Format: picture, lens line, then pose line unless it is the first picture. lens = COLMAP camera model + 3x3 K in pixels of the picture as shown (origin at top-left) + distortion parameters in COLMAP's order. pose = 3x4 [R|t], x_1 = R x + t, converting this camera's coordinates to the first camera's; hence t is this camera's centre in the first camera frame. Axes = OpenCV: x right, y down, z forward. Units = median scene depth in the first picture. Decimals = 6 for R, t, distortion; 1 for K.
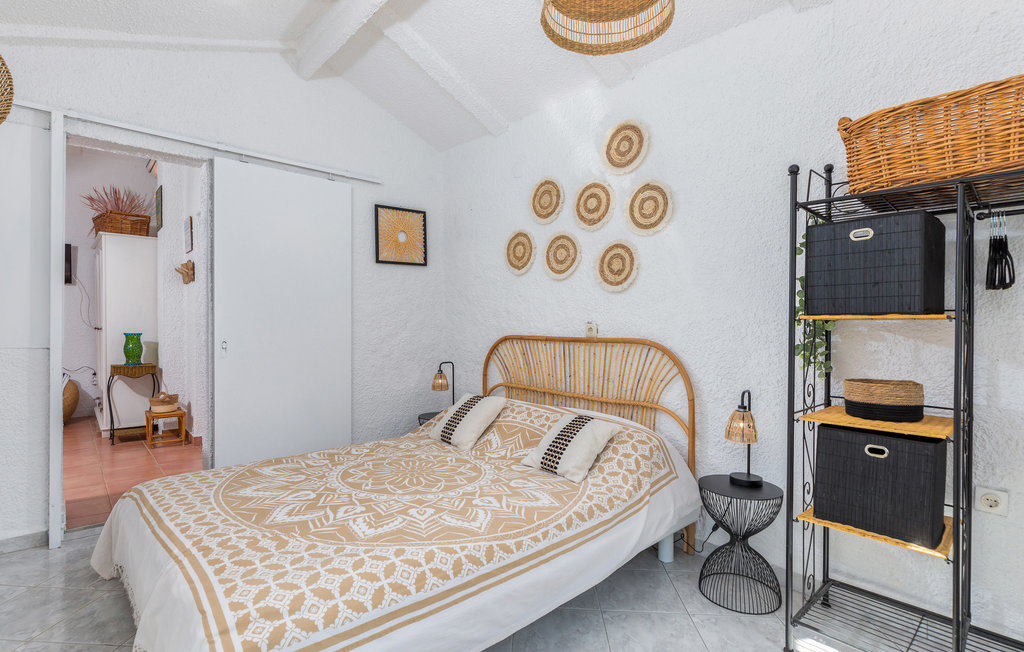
lens RADIAL K [[500.0, 0, 512.0], [0, 500.0, 326.0], [0, 0, 1]] dist [0.000480, 0.000063]
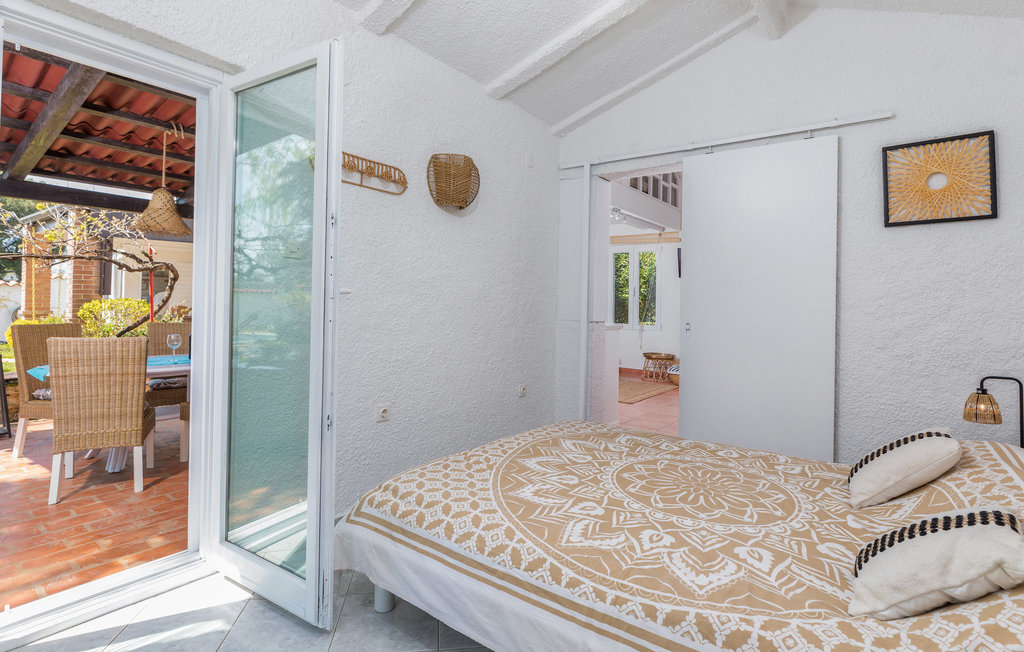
lens RADIAL K [[498.2, 0, 510.9], [0, 498.2, 304.9], [0, 0, 1]] dist [-0.001984, -0.000107]
pose [[0.203143, 0.003467, -0.979143, 0.446255], [-0.023259, 0.999729, -0.001286, 0.001730], [0.978873, 0.023035, 0.203168, 0.430448]]
